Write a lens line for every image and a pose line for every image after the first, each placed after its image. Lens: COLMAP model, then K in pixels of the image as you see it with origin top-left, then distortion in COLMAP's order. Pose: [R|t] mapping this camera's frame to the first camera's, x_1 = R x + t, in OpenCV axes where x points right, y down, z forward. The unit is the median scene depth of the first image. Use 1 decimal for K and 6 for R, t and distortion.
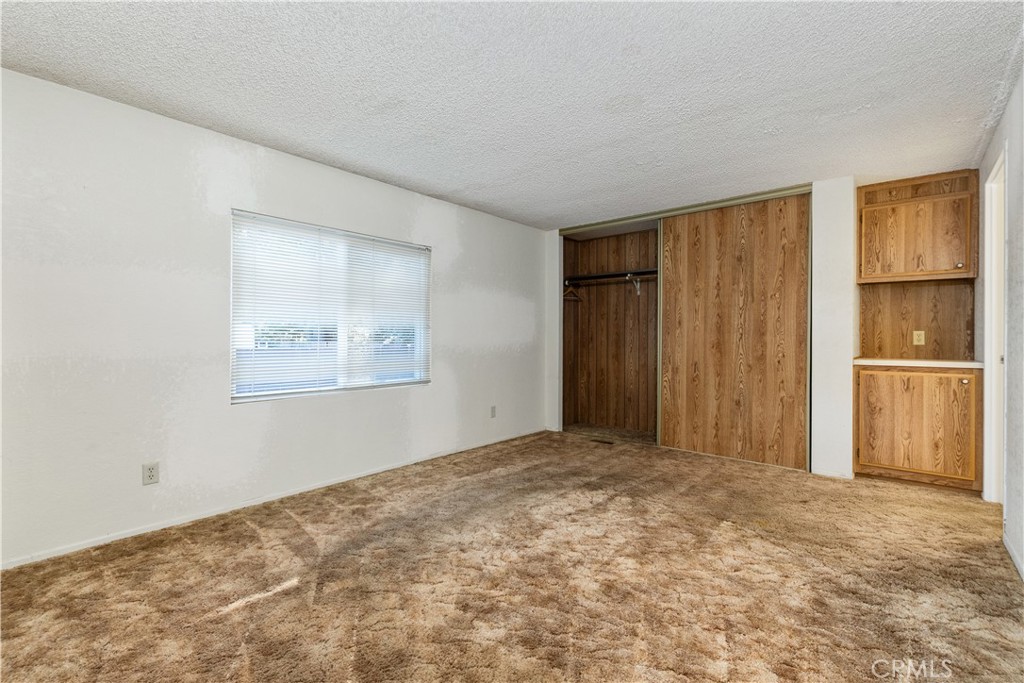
lens RADIAL K [[465.3, 0, 507.0], [0, 465.3, 337.4], [0, 0, 1]] dist [0.003211, -0.000208]
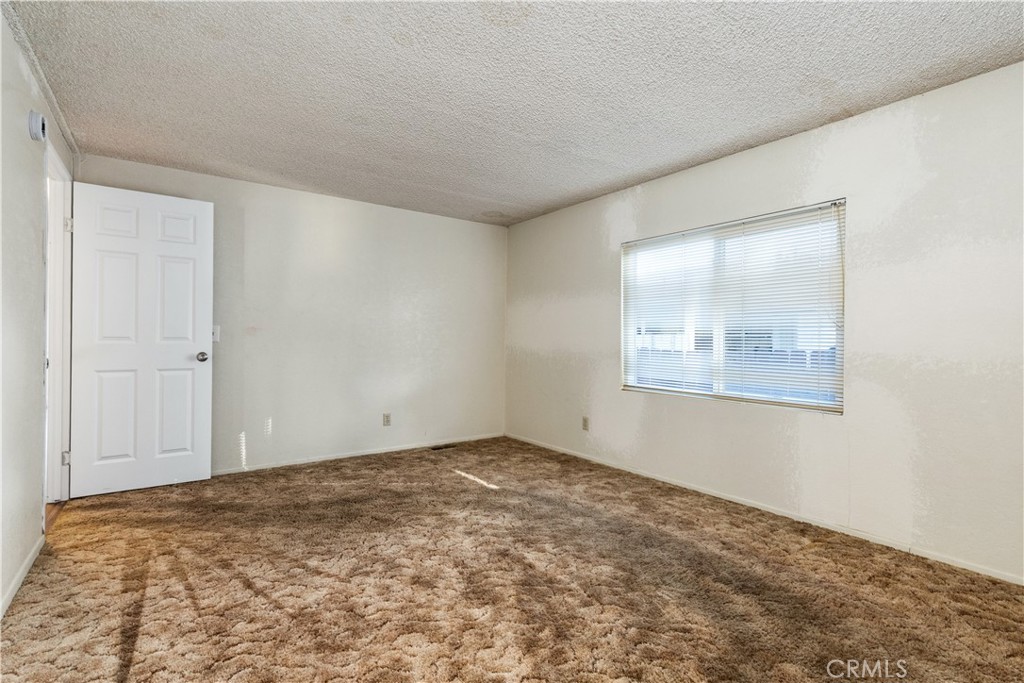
lens RADIAL K [[465.3, 0, 506.8], [0, 465.3, 341.4], [0, 0, 1]] dist [0.003211, -0.000208]
pose [[-0.226631, -0.000840, -0.973980, 0.743922], [-0.009816, 0.999951, 0.001421, 0.005962], [0.973931, 0.009883, -0.226628, 0.930131]]
